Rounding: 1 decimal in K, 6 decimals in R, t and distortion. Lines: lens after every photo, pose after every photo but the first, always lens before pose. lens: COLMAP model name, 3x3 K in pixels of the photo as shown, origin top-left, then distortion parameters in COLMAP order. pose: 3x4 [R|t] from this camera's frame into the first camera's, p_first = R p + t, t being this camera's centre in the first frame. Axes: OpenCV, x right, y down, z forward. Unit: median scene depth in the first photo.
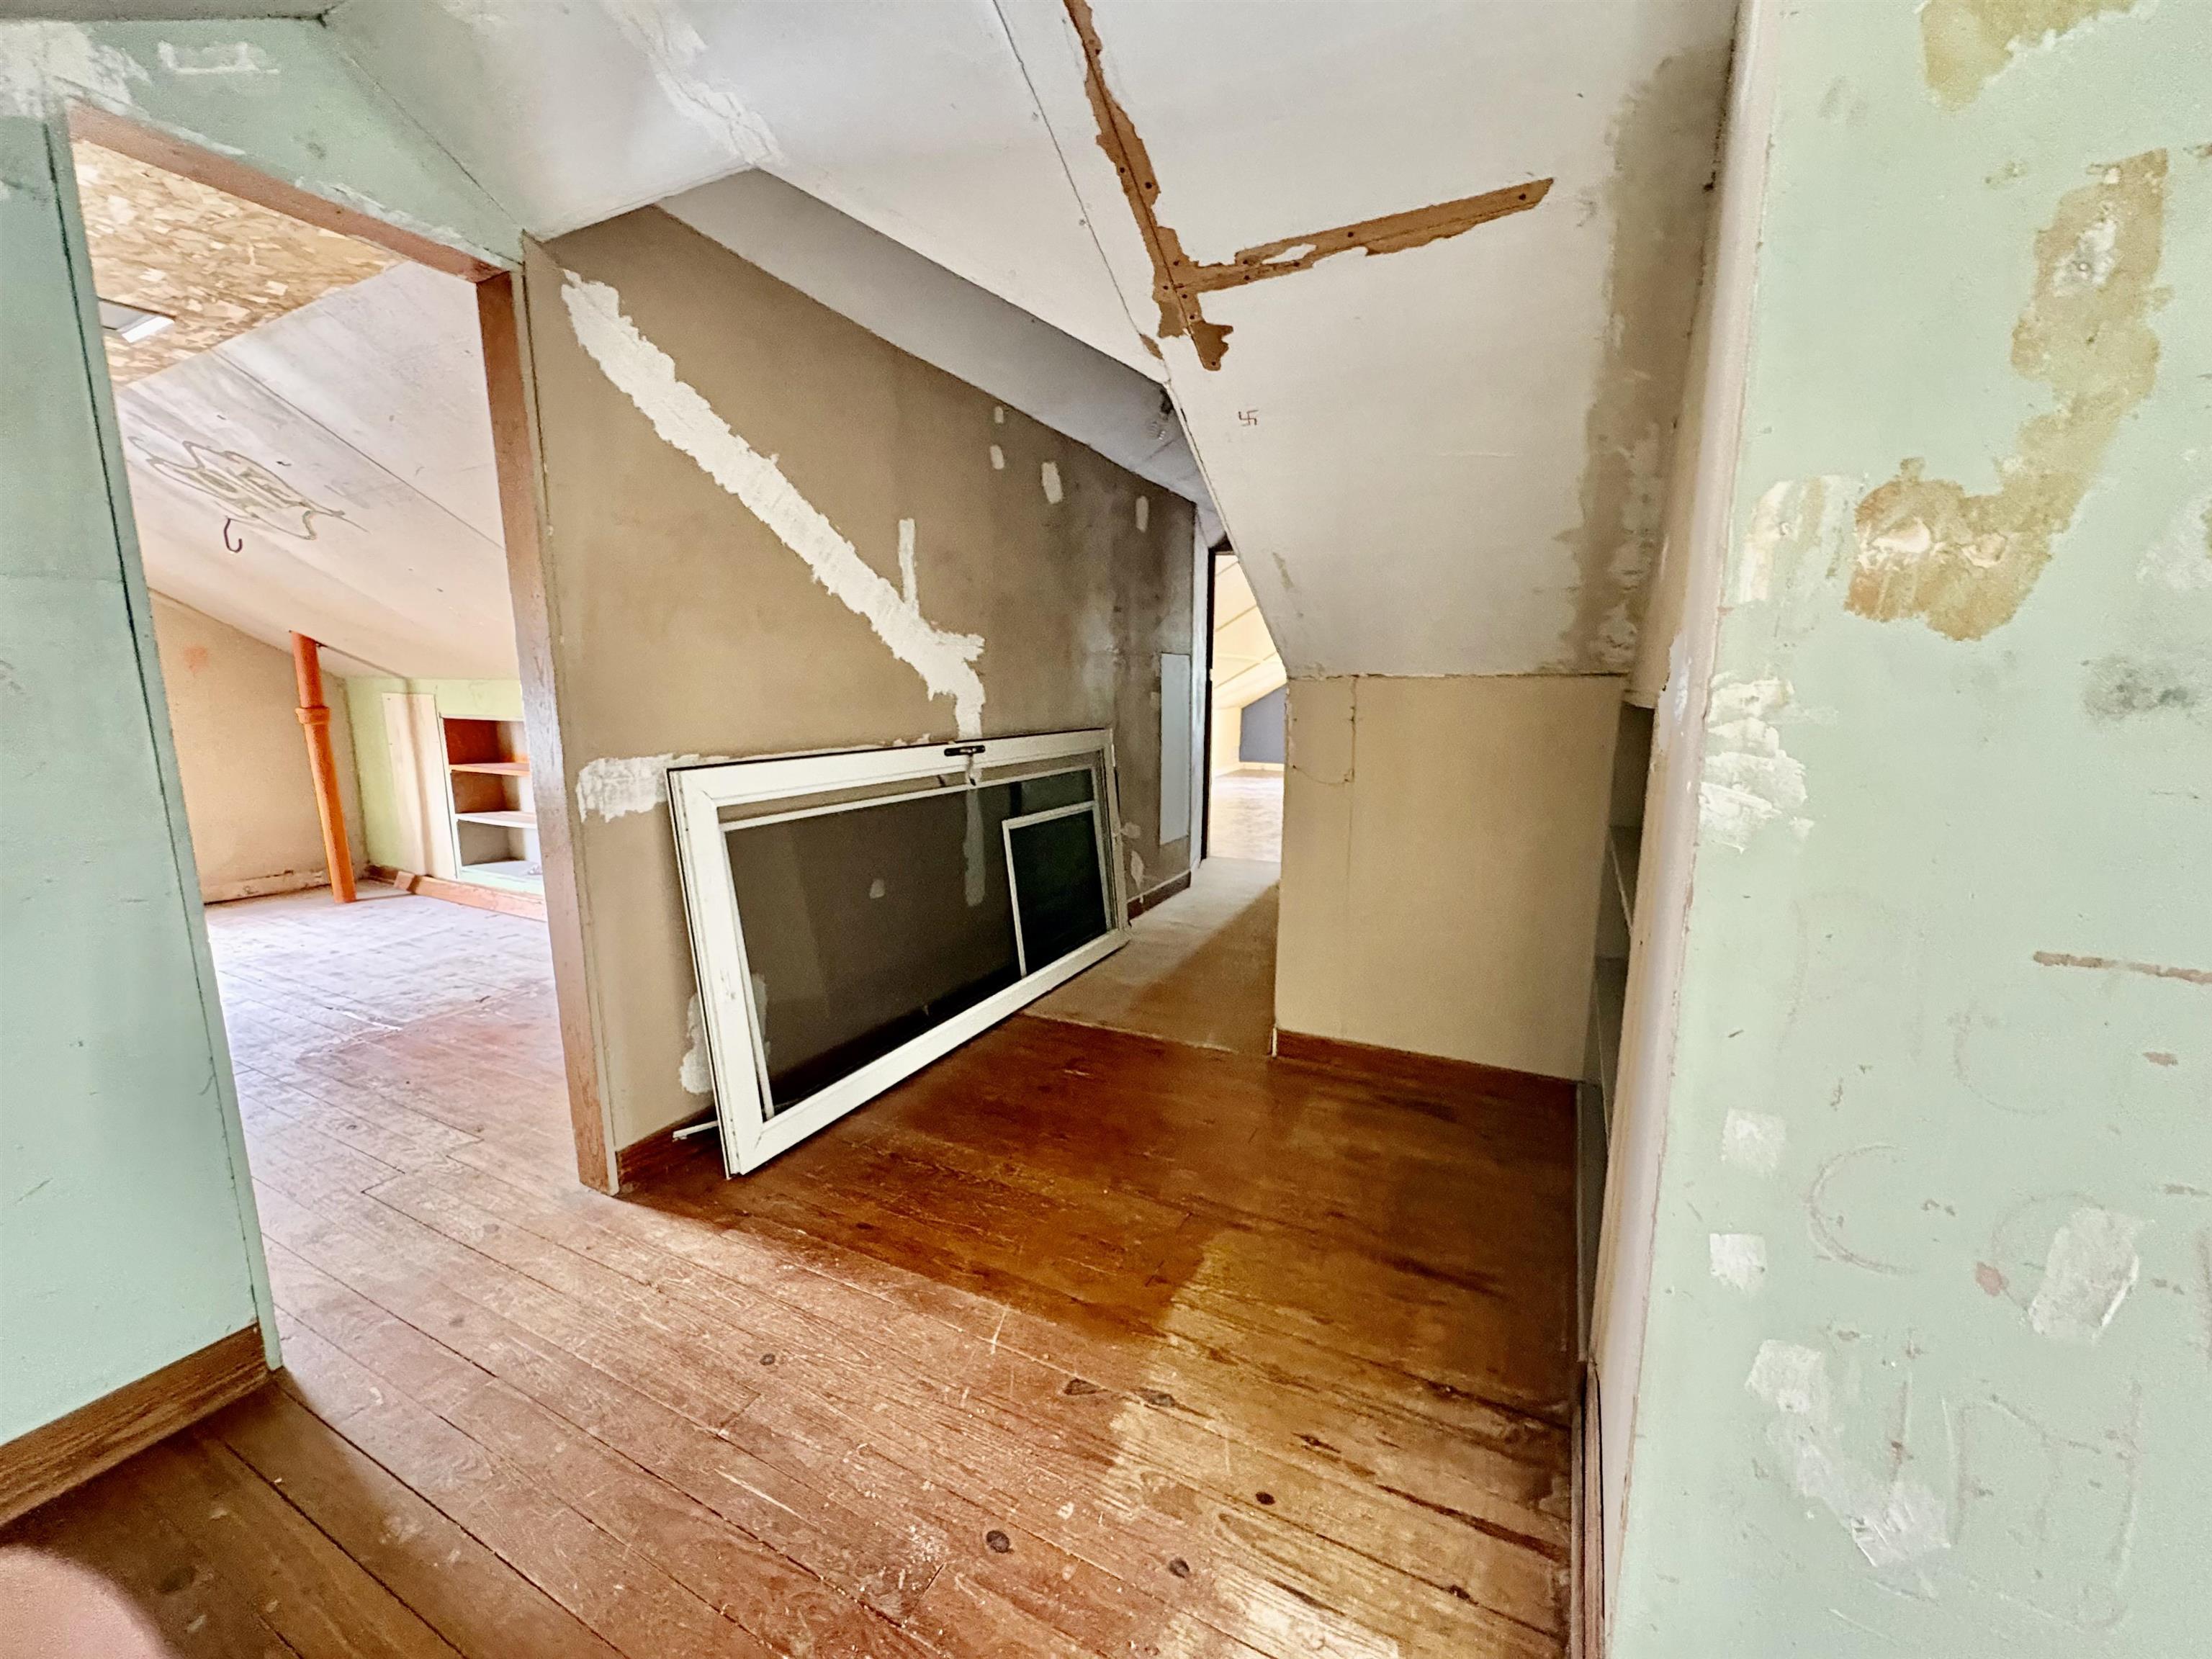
lens RADIAL K [[879.9, 0, 1105.0], [0, 879.9, 830.4], [0, 0, 1]] dist [-0.001042, 0.000400]
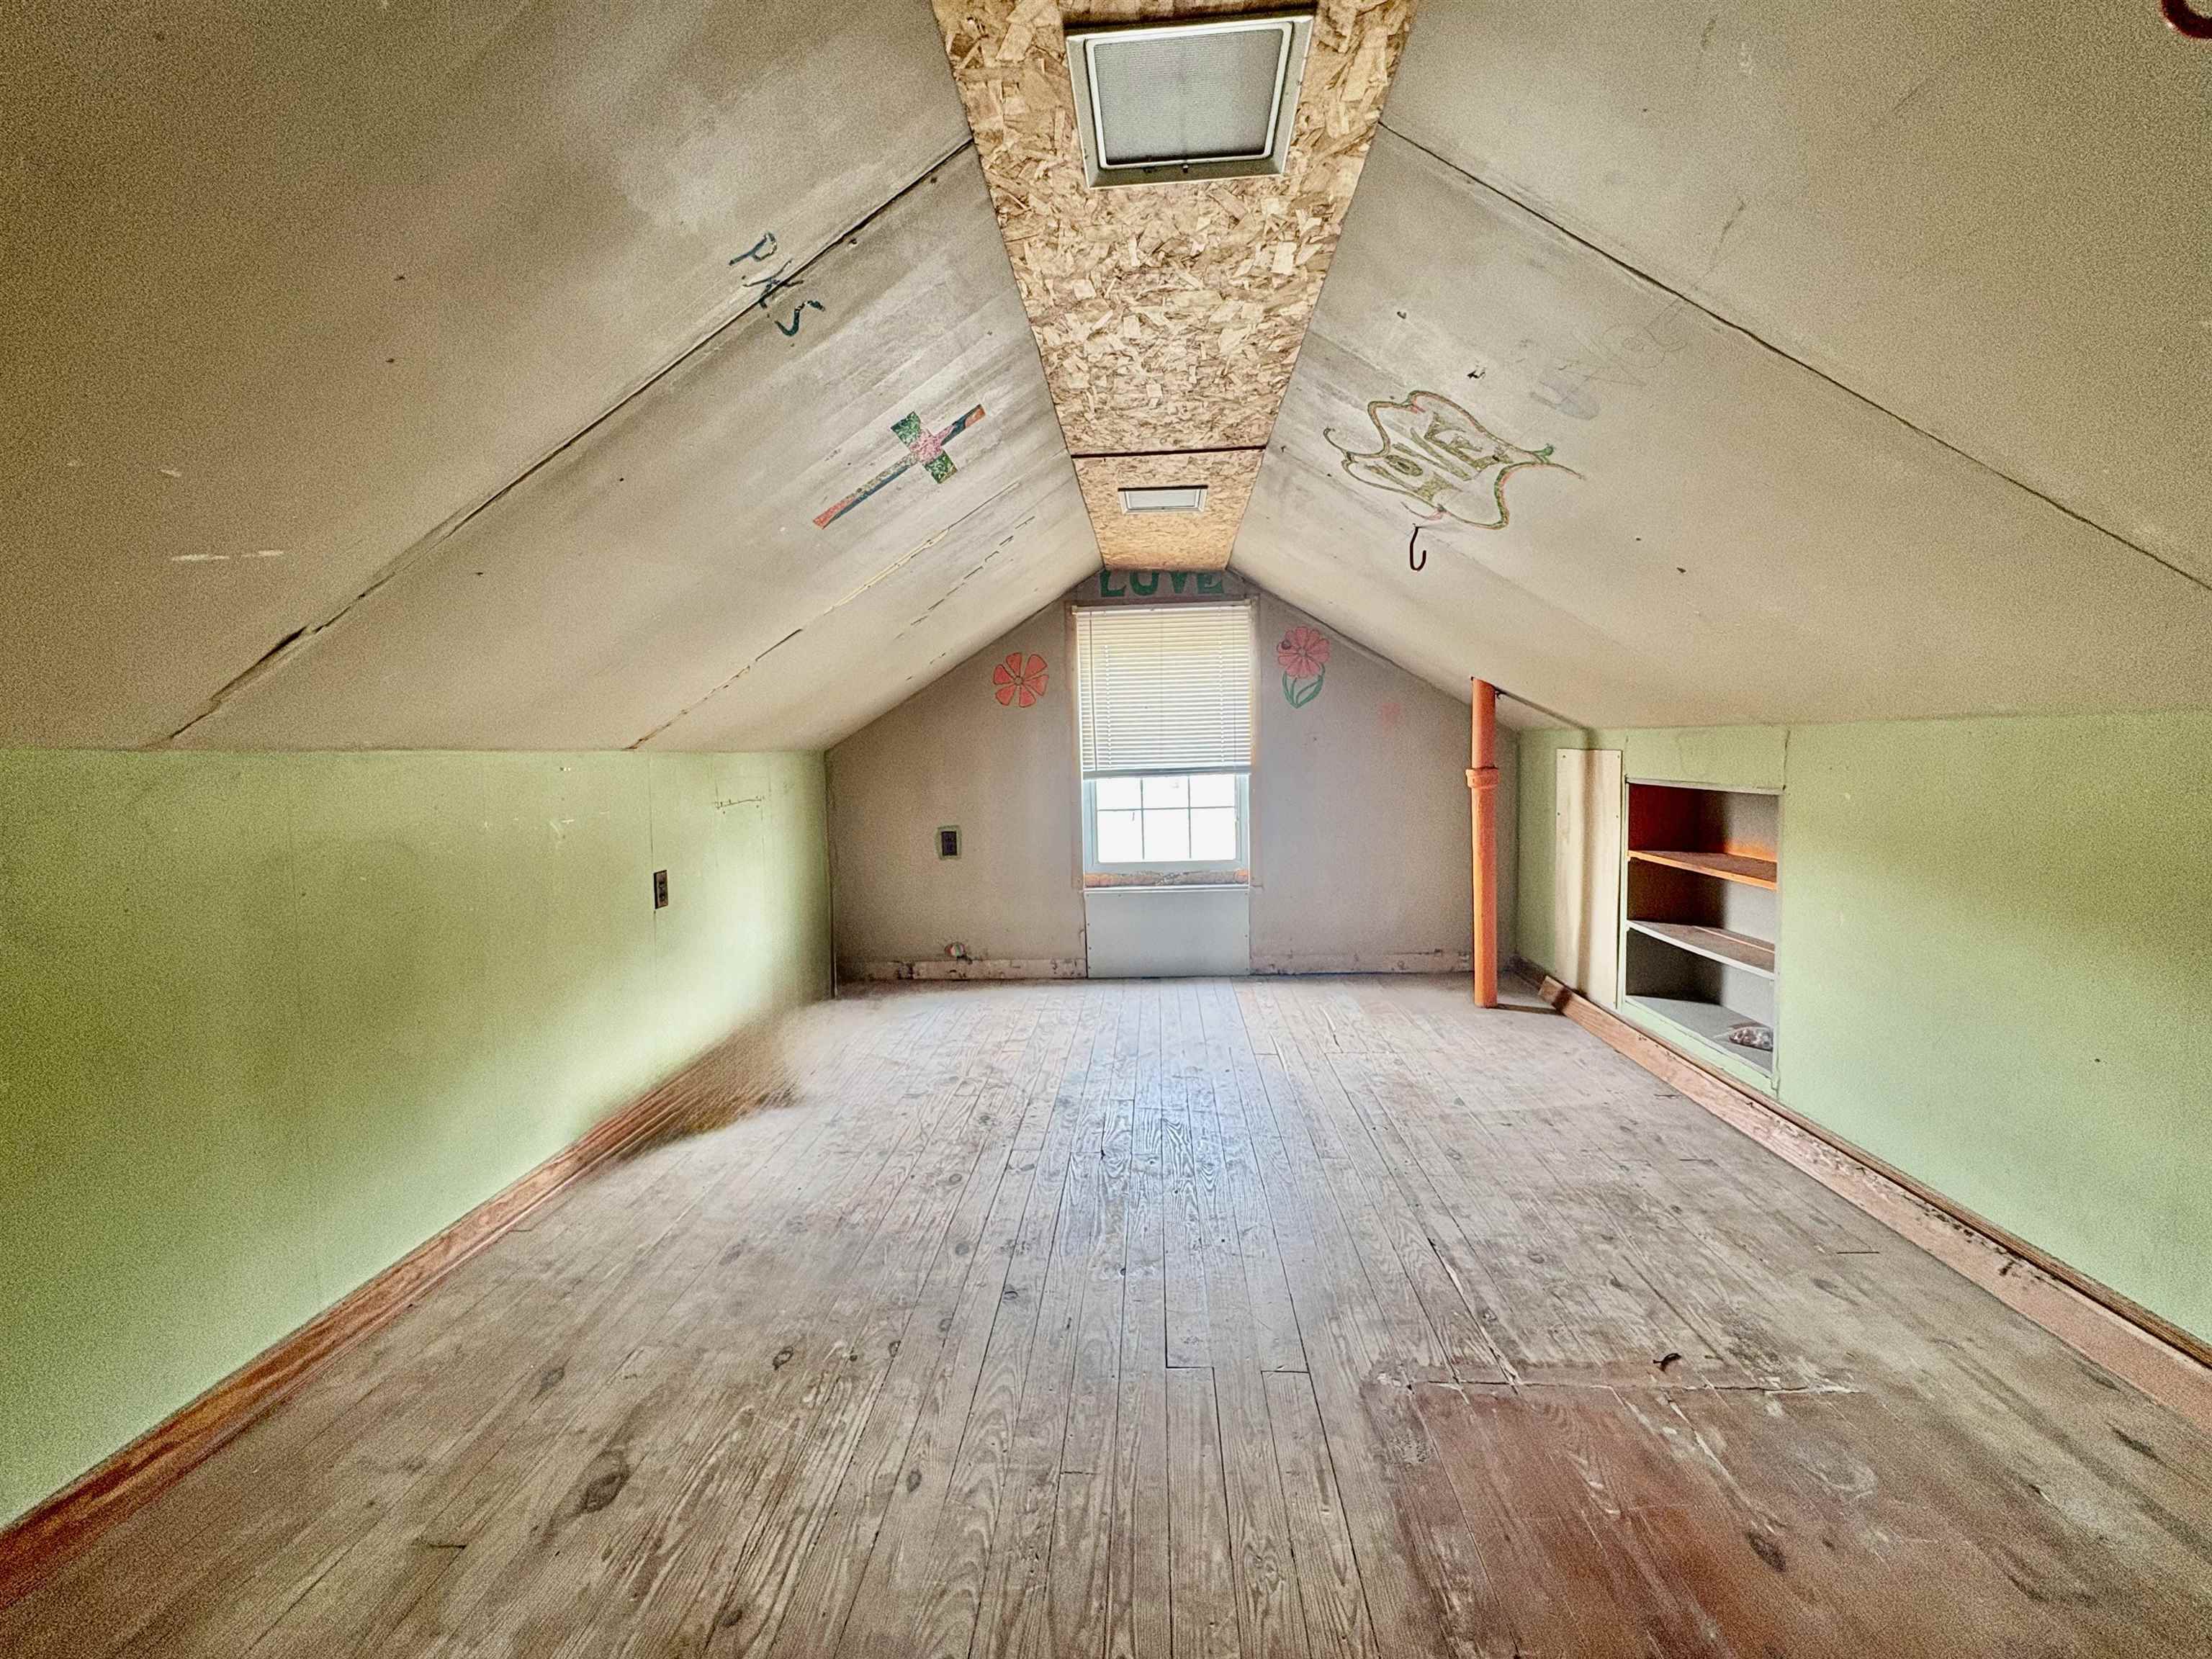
lens RADIAL K [[879.9, 0, 1105.0], [0, 879.9, 830.4], [0, 0, 1]] dist [-0.001042, 0.000400]
pose [[0.410964, 0.069478, -0.909000, -0.342012], [-0.117604, 0.992801, 0.022714, -0.068806], [0.904034, 0.097567, 0.416176, 0.400058]]
